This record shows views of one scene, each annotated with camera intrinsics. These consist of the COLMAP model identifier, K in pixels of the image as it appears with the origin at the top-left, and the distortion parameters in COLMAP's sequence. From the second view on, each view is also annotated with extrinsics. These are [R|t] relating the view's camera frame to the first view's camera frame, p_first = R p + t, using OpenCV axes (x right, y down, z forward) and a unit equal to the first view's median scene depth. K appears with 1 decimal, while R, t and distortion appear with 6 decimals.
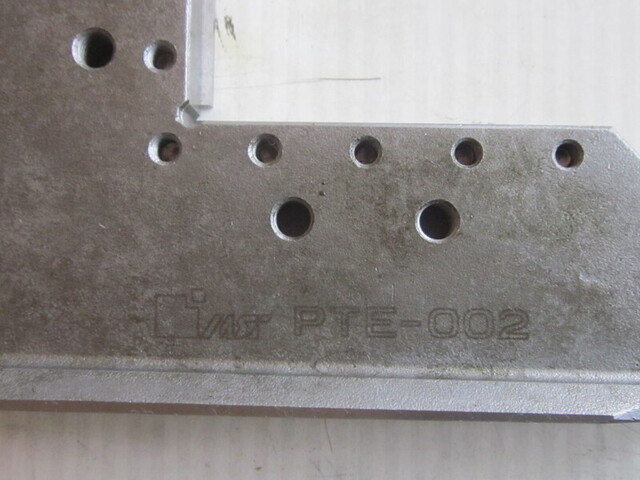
lens RADIAL K [[818.2, 0, 320.0], [0, 818.2, 240.0], [0, 0, 1]] dist [-0.024713, -0.041745]
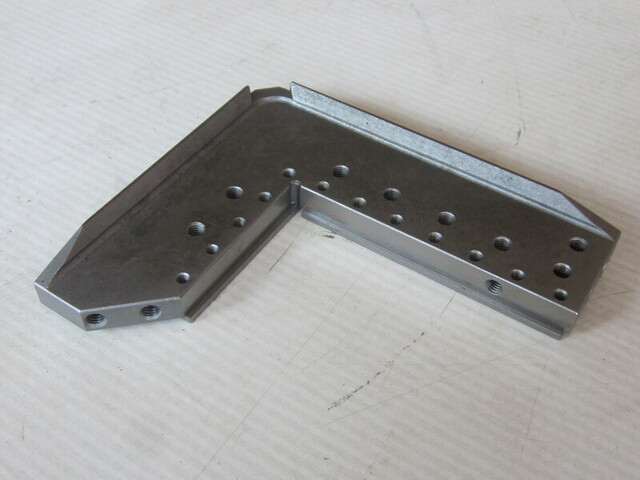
lens RADIAL K [[818.2, 0, 320.0], [0, 818.2, 240.0], [0, 0, 1]] dist [-0.024713, -0.041745]
pose [[-0.527238, 0.634342, -0.565358, 1.269059], [-0.849494, -0.378226, 0.367839, -1.167573], [0.019503, 0.674207, 0.738285, -0.657758]]
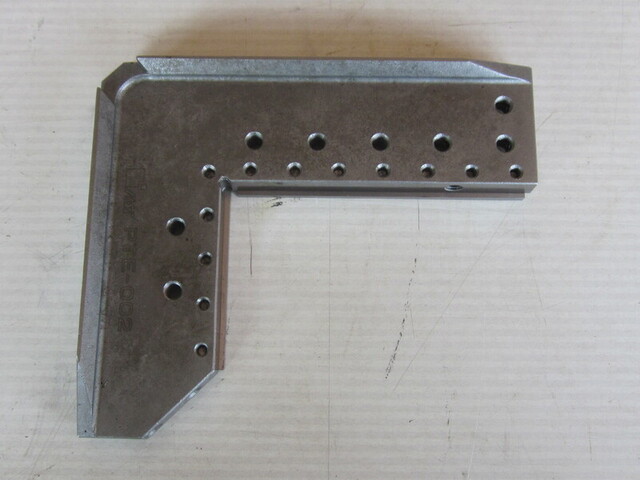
lens RADIAL K [[818.2, 0, 320.0], [0, 818.2, 240.0], [0, 0, 1]] dist [-0.024713, -0.041745]
pose [[0.008682, 0.980034, -0.198638, 0.452334], [-0.999533, 0.014325, 0.026992, -0.482151], [0.029299, 0.198311, 0.979701, -1.182750]]
